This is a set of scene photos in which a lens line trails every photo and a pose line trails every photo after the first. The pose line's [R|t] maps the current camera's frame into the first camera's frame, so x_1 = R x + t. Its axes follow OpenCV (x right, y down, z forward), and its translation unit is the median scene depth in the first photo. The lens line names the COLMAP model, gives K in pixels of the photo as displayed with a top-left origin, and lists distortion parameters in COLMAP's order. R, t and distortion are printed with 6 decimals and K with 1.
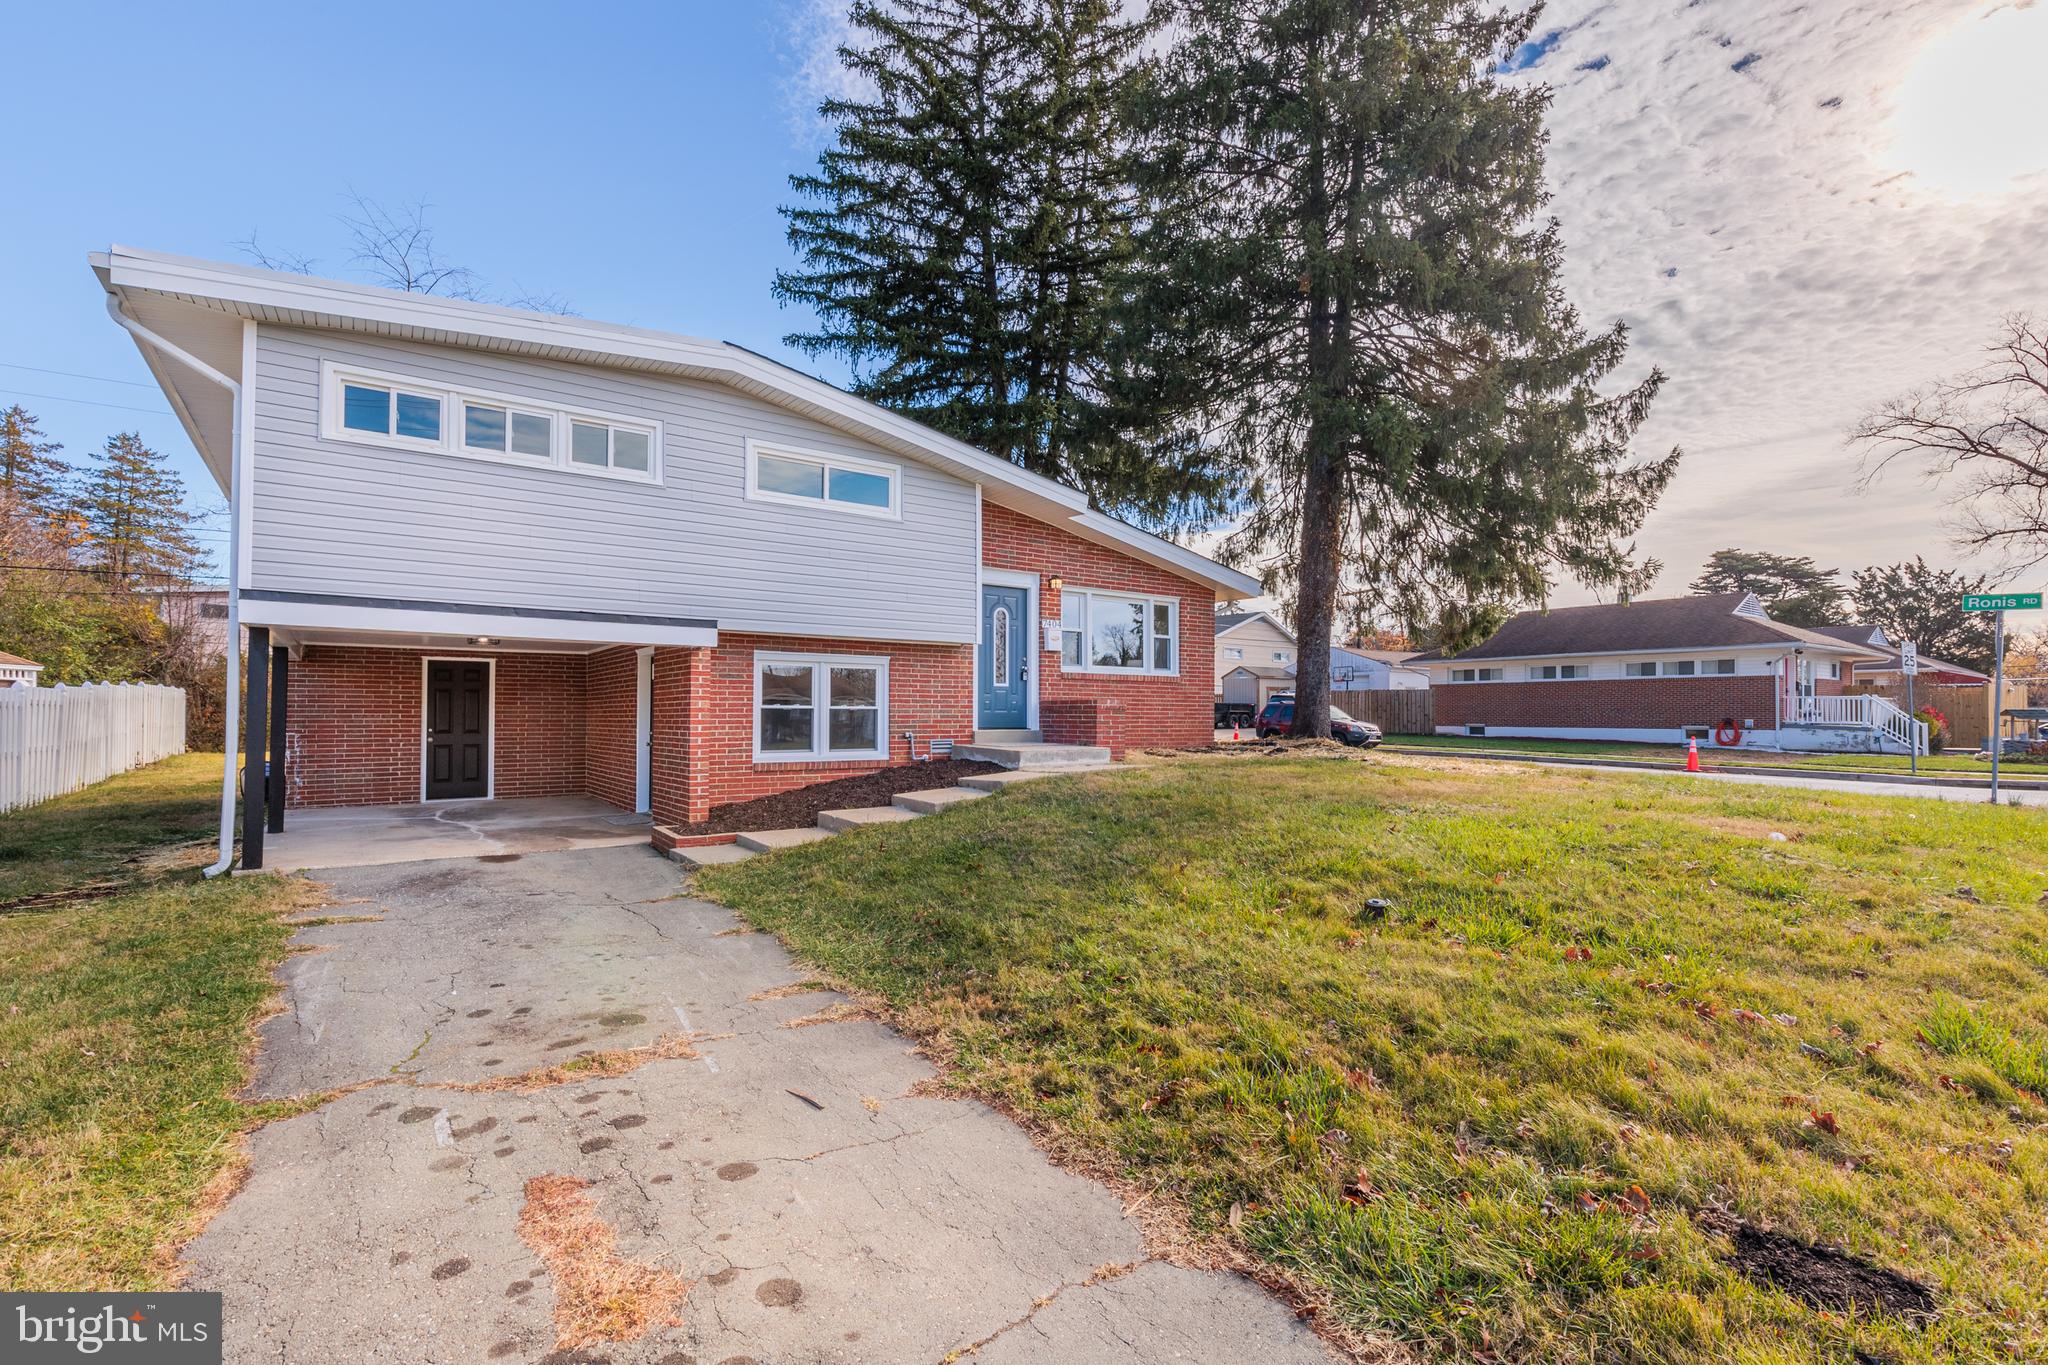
lens RADIAL K [[934.0, 0, 1044.1], [0, 934.0, 701.7], [0, 0, 1]] dist [0.009870, -0.000324]
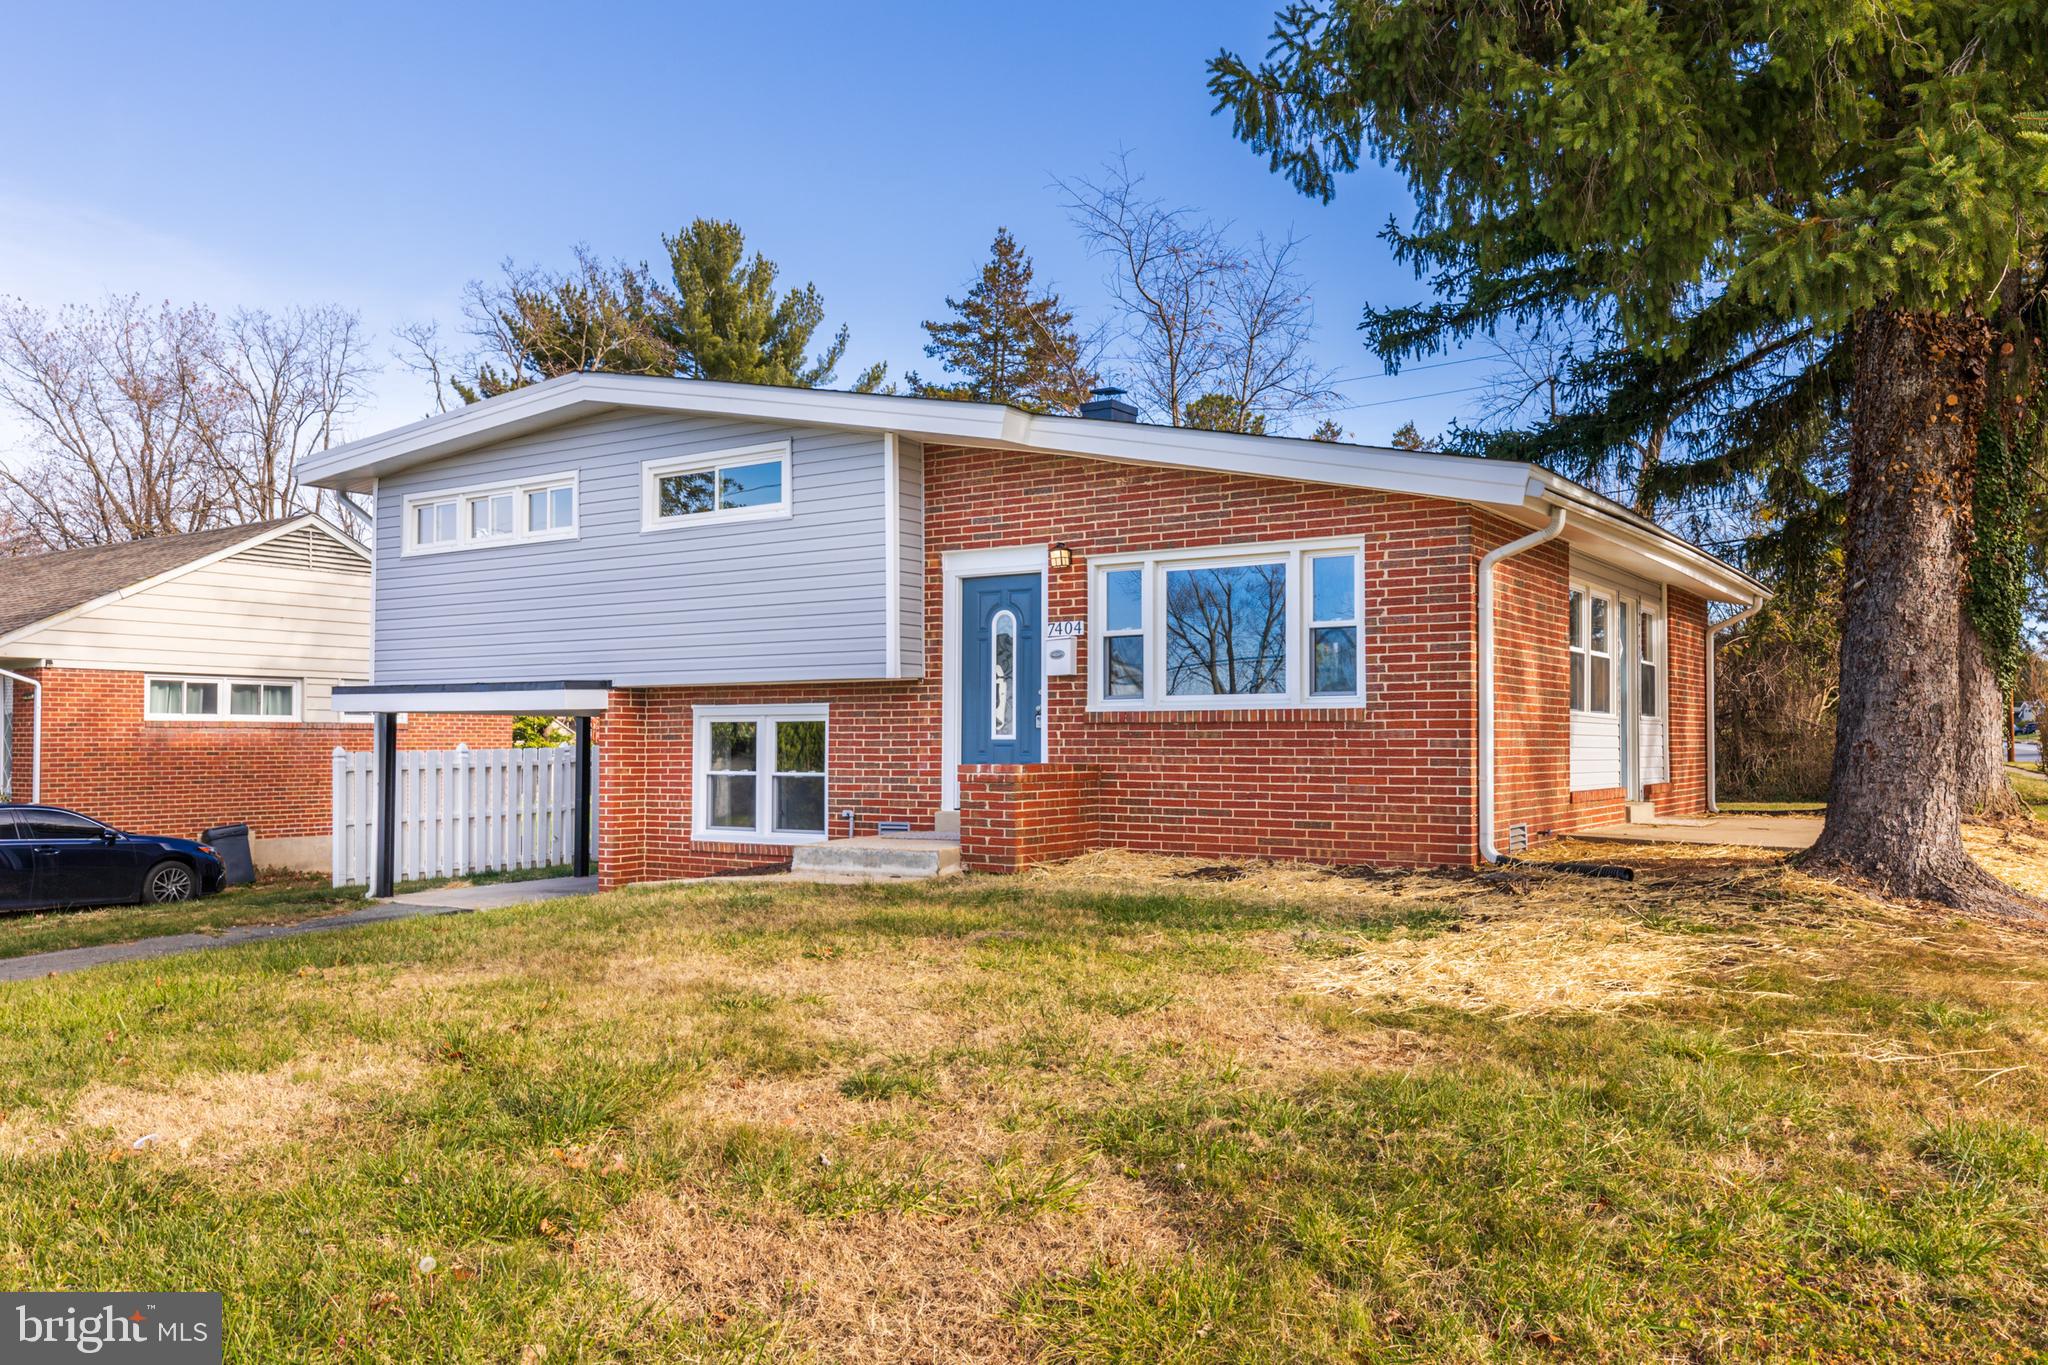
lens RADIAL K [[1592.8, 0, 1014.7], [0, 1592.8, 686.5], [0, 0, 1]] dist [-0.006237, 0.014913]
pose [[0.340273, -0.037407, -0.939582, 1.069062], [0.016011, 0.999294, -0.033986, -0.017749], [0.940190, -0.003479, 0.340632, 0.751277]]
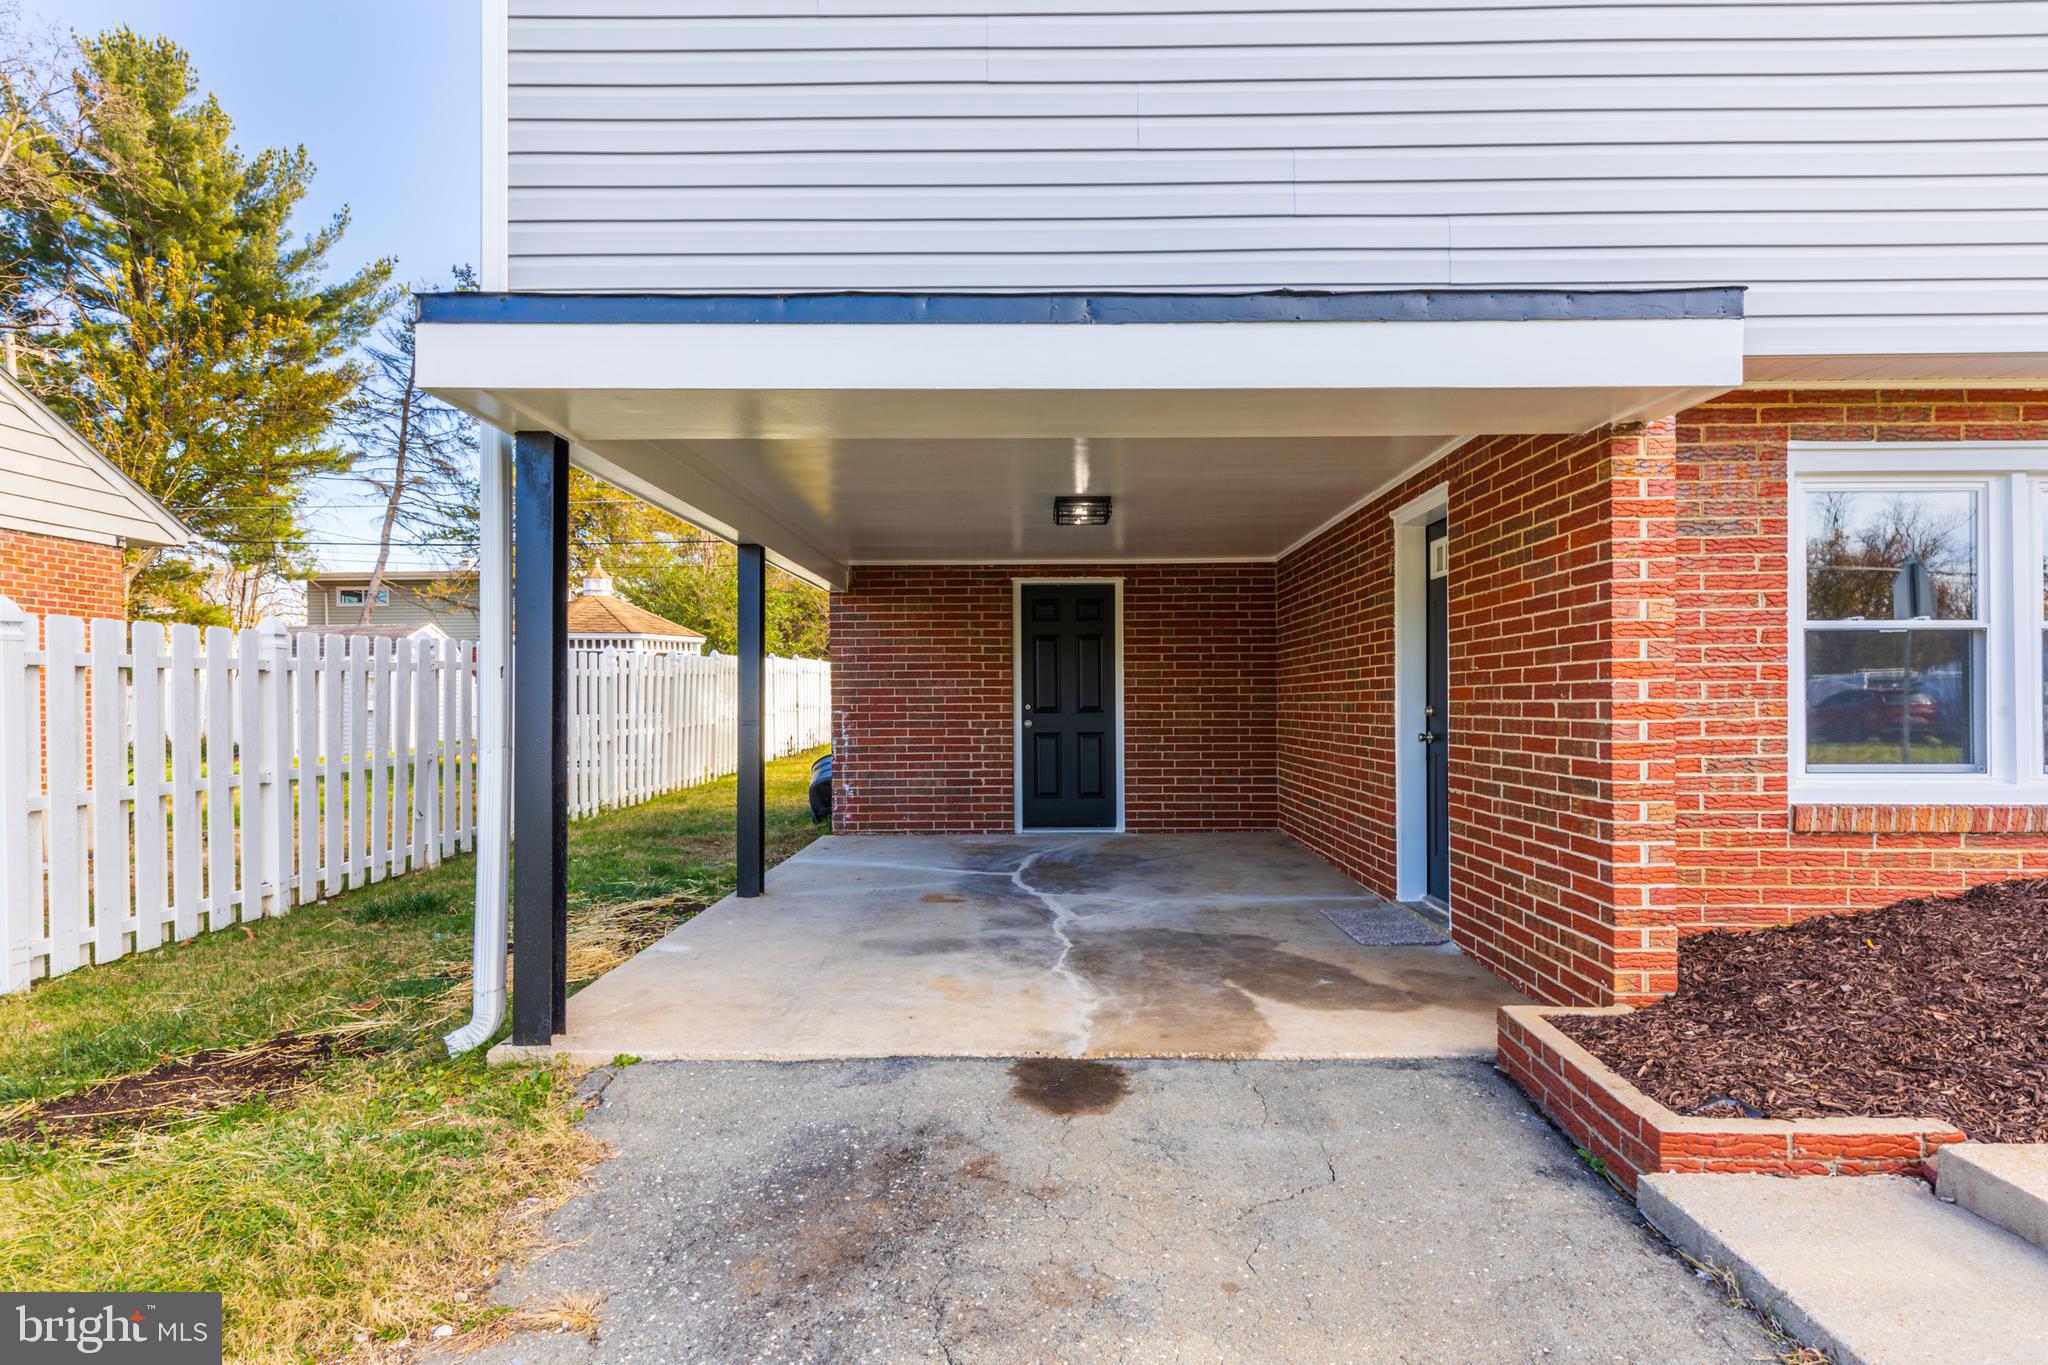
lens RADIAL K [[1161.0, 0, 1035.5], [0, 1161.0, 696.2], [0, 0, 1]] dist [0.018659, 0.001170]
pose [[0.799221, -0.007148, -0.600995, -0.264173], [0.014211, 0.999874, 0.007006, 0.022139], [0.600869, -0.014140, 0.799222, 0.513403]]
